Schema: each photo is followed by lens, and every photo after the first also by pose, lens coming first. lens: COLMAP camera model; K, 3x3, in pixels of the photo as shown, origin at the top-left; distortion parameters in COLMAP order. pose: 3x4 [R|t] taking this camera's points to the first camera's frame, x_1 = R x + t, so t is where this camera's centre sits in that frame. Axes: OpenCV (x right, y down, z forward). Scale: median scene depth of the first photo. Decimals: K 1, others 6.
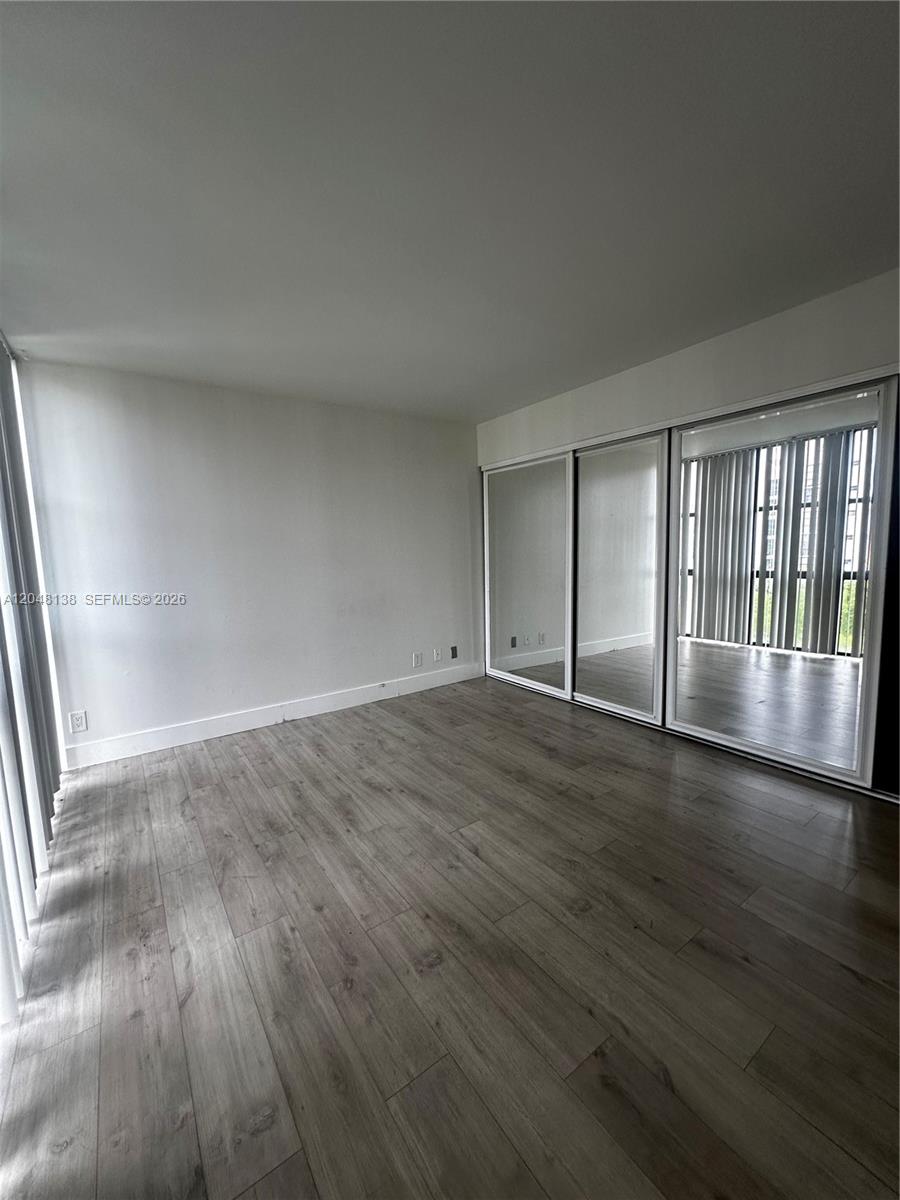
lens RADIAL K [[479.1, 0, 449.1], [0, 479.1, 603.7], [0, 0, 1]] dist [-0.003181, -0.000440]
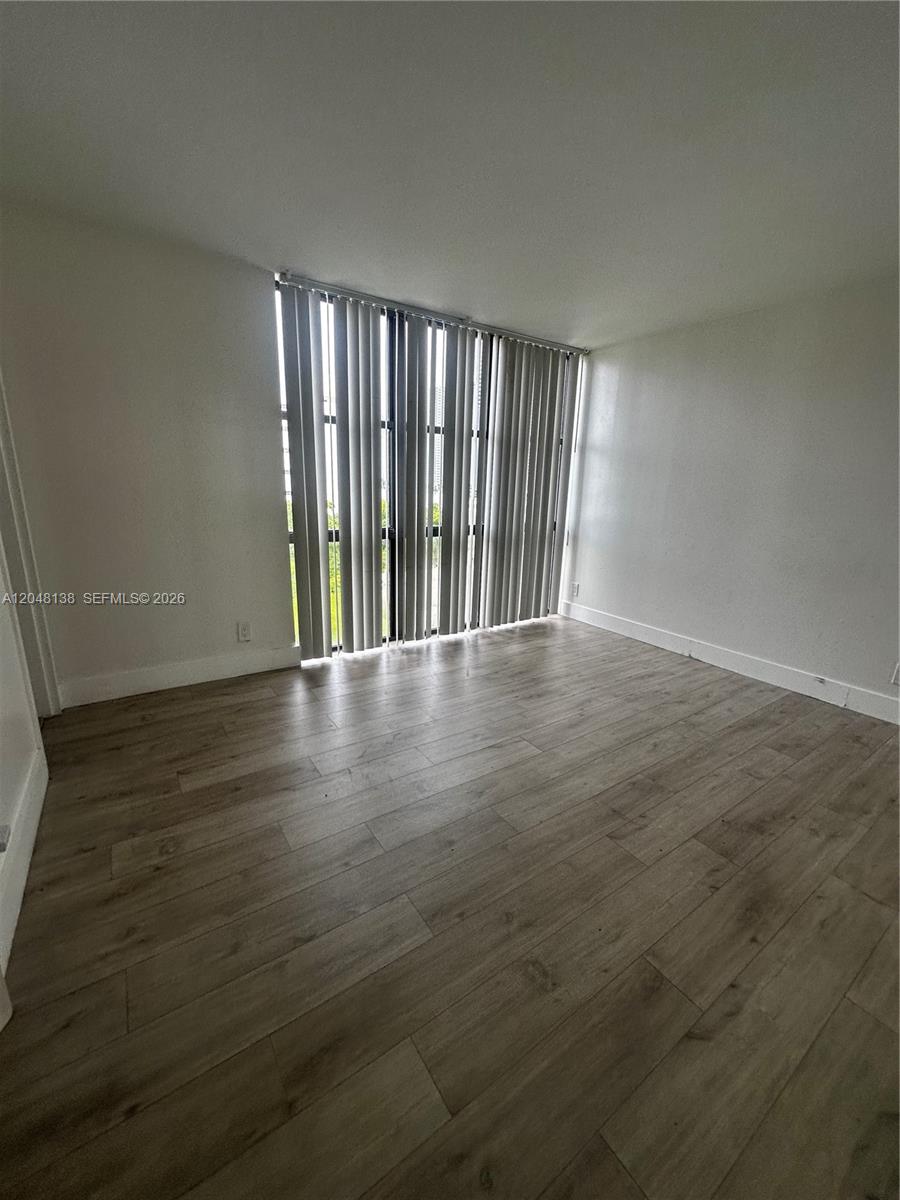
lens RADIAL K [[479.1, 0, 448.9], [0, 479.1, 598.5], [0, 0, 1]] dist [-0.003181, -0.000440]
pose [[-0.022307, 0.270967, -0.962330, 0.665740], [-0.138041, 0.952515, 0.271403, -0.085028], [0.990175, 0.138895, 0.016156, 0.490639]]
